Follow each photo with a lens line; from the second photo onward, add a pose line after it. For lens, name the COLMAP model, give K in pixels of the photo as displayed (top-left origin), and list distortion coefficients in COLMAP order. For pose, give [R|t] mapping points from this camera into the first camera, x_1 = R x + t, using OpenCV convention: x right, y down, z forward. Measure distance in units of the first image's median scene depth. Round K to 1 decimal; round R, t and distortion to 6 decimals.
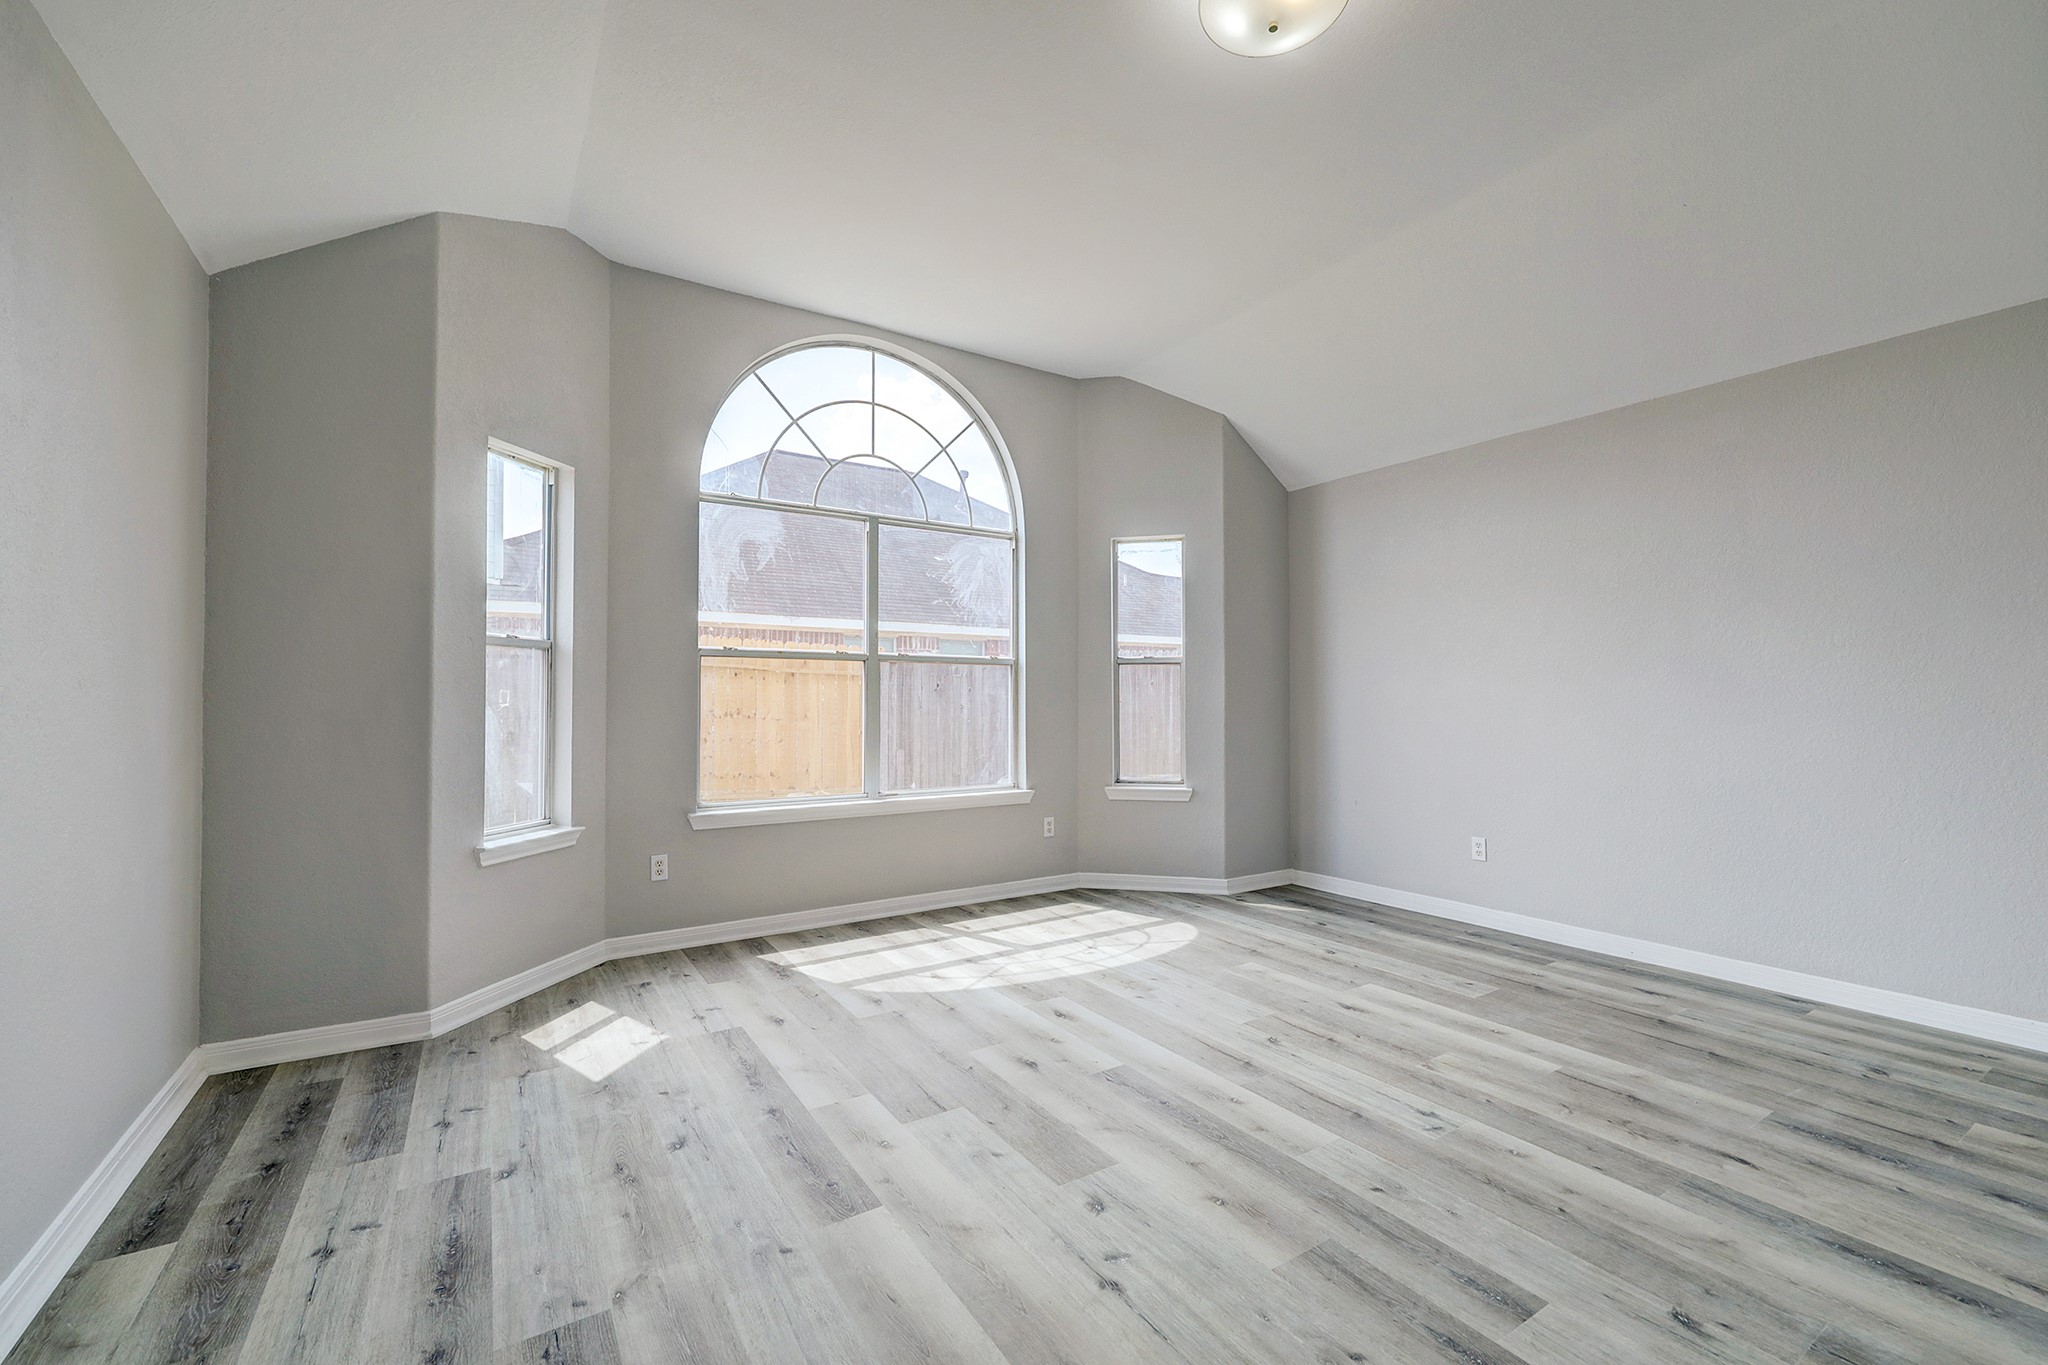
lens RADIAL K [[856.4, 0, 1027.5], [0, 856.4, 687.0], [0, 0, 1]] dist [0.007655, 0.000591]
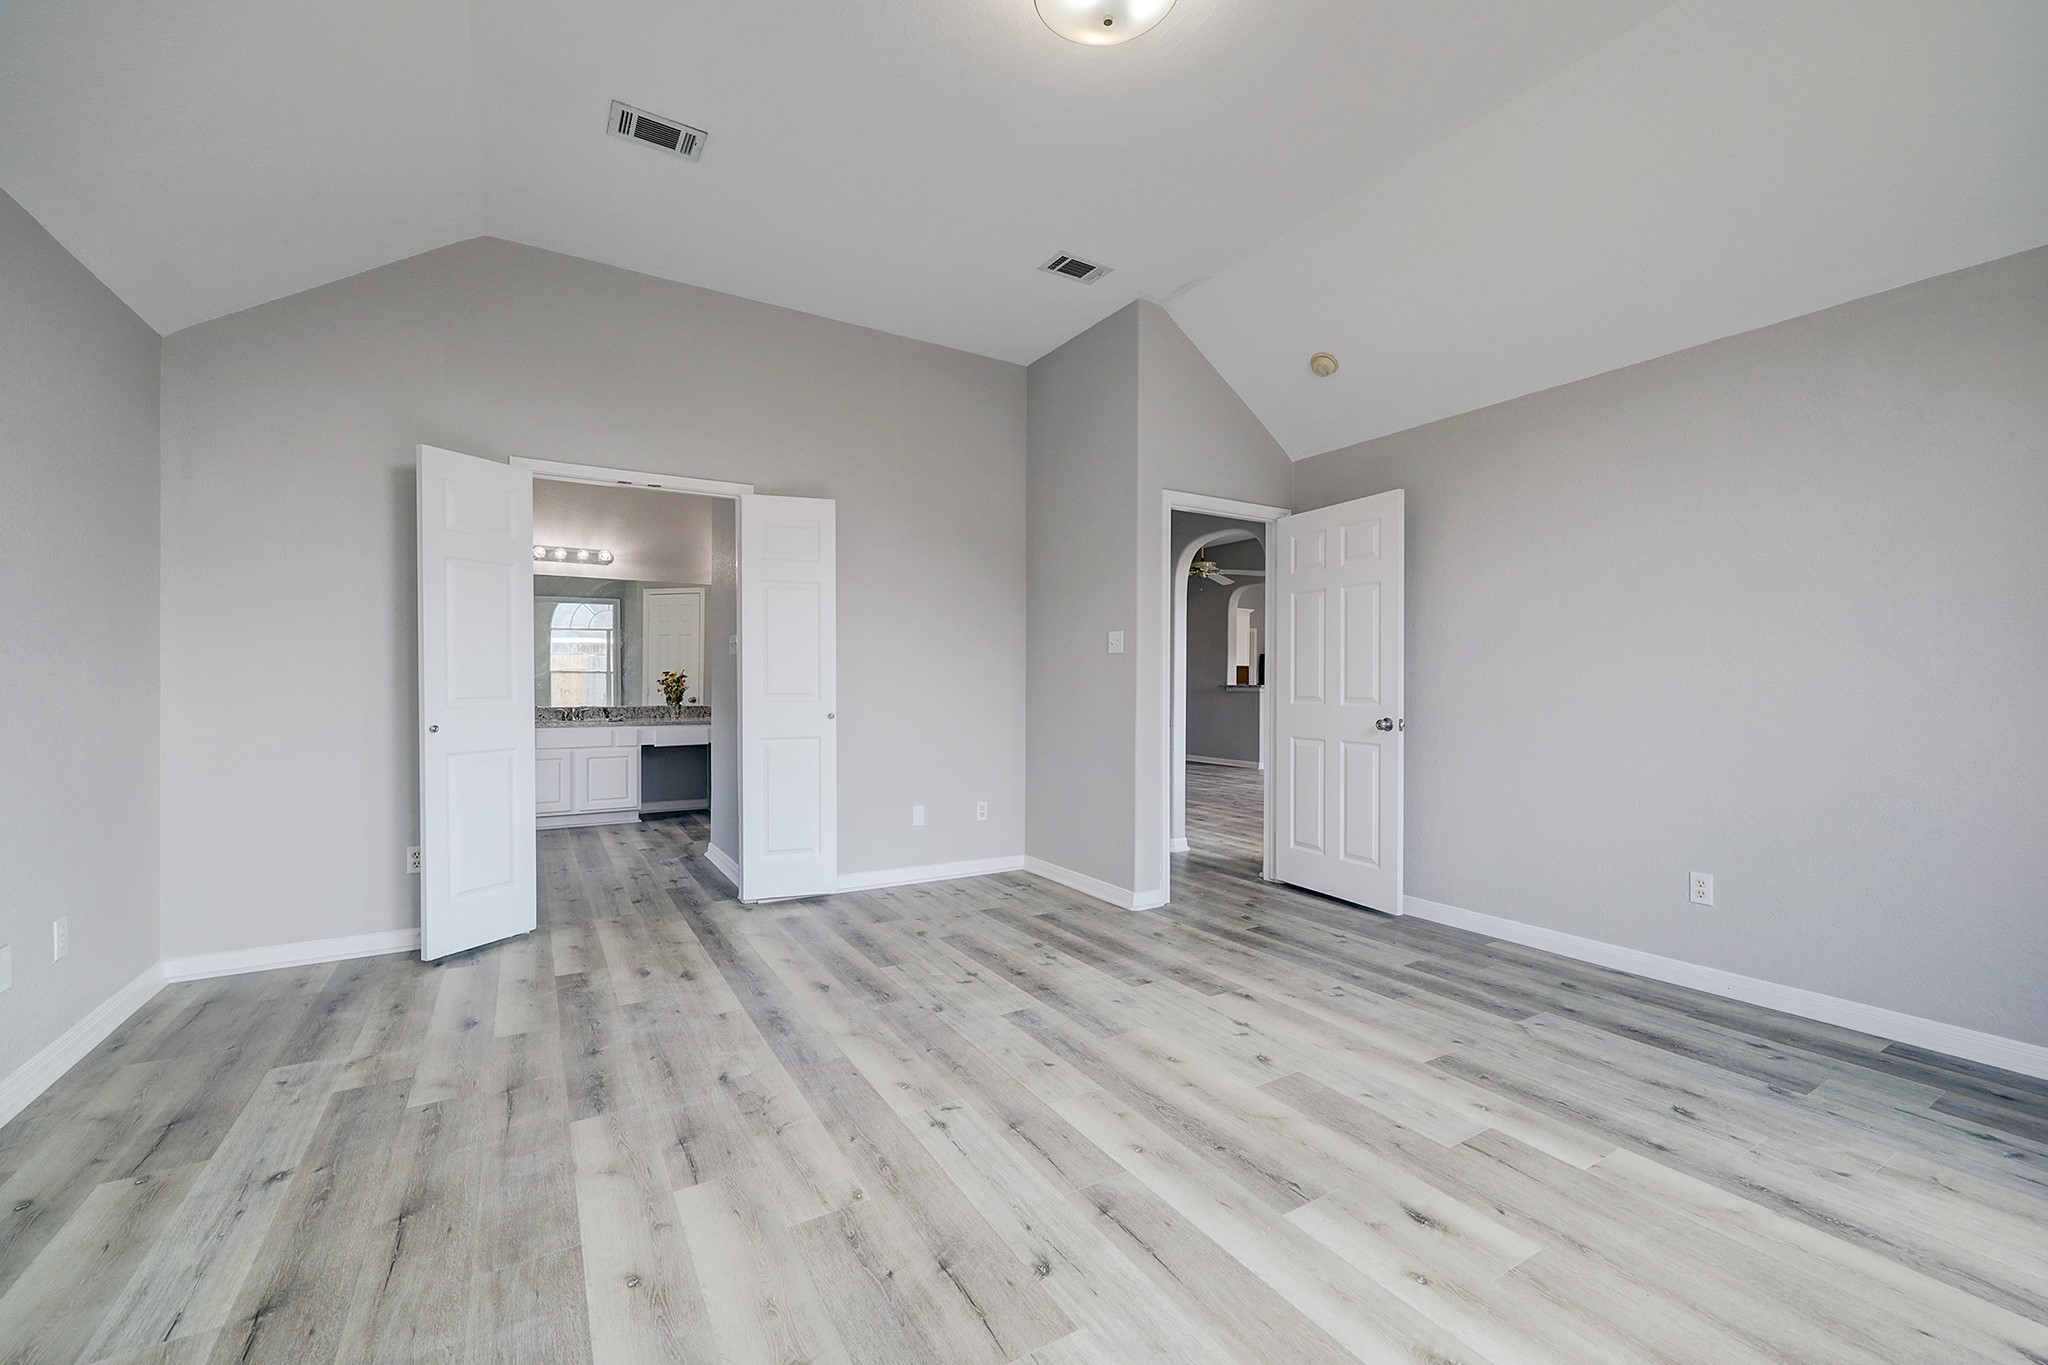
lens RADIAL K [[856.4, 0, 1022.9], [0, 856.4, 686.8], [0, 0, 1]] dist [0.007655, 0.000591]
pose [[-0.999578, -0.000971, 0.029048, 0.358083], [-0.001394, 0.999893, -0.014565, 0.029083], [-0.029031, -0.014599, -0.999472, 2.016690]]
